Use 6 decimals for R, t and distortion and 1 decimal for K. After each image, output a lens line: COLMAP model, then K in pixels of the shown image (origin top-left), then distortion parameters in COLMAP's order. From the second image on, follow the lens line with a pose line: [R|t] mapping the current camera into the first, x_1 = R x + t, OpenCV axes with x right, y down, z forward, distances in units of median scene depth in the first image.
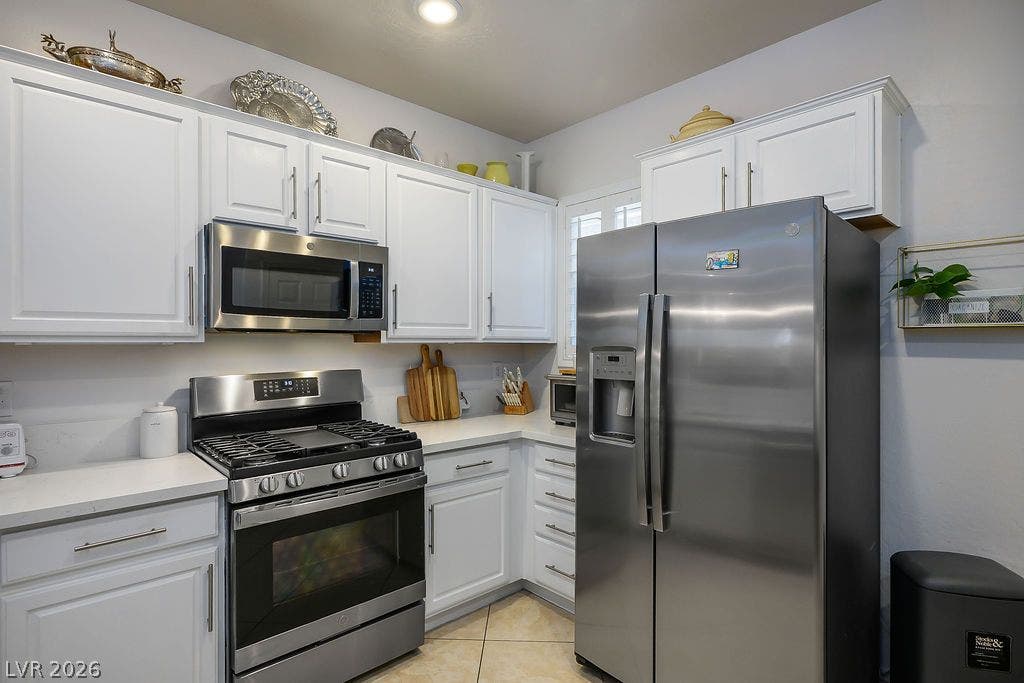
lens RADIAL K [[515.2, 0, 516.1], [0, 515.2, 339.7], [0, 0, 1]] dist [0.012108, -0.000757]
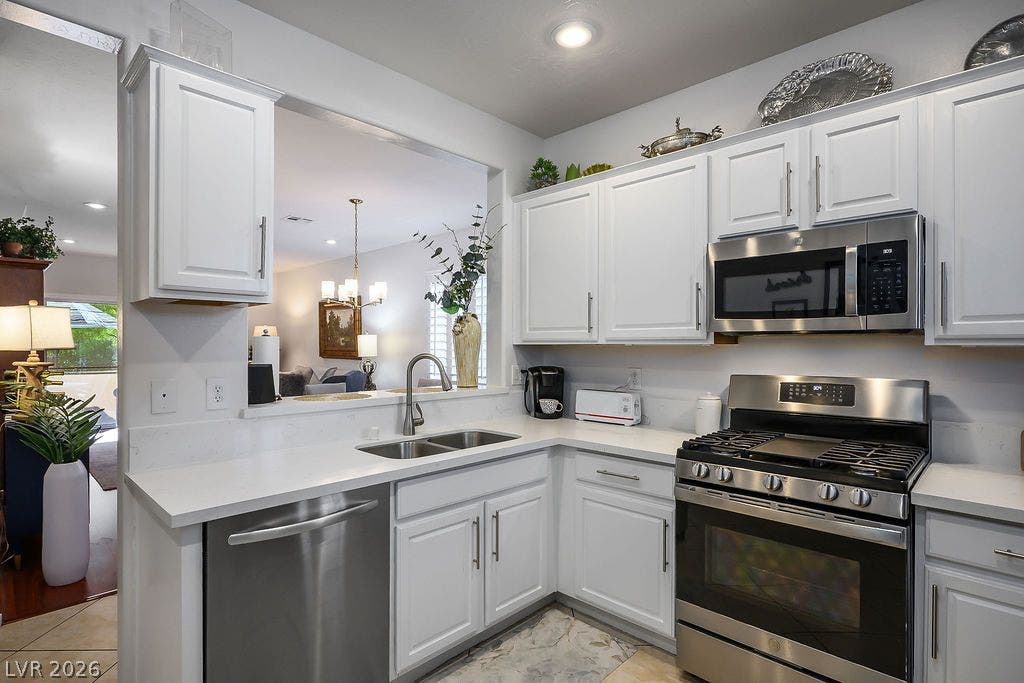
lens RADIAL K [[515.2, 0, 516.2], [0, 515.2, 346.1], [0, 0, 1]] dist [0.012108, -0.000757]
pose [[0.066998, 0.004361, -0.997744, 0.533960], [0.002416, 0.999987, 0.004533, 0.002532], [0.997750, -0.002714, 0.066987, 0.456685]]
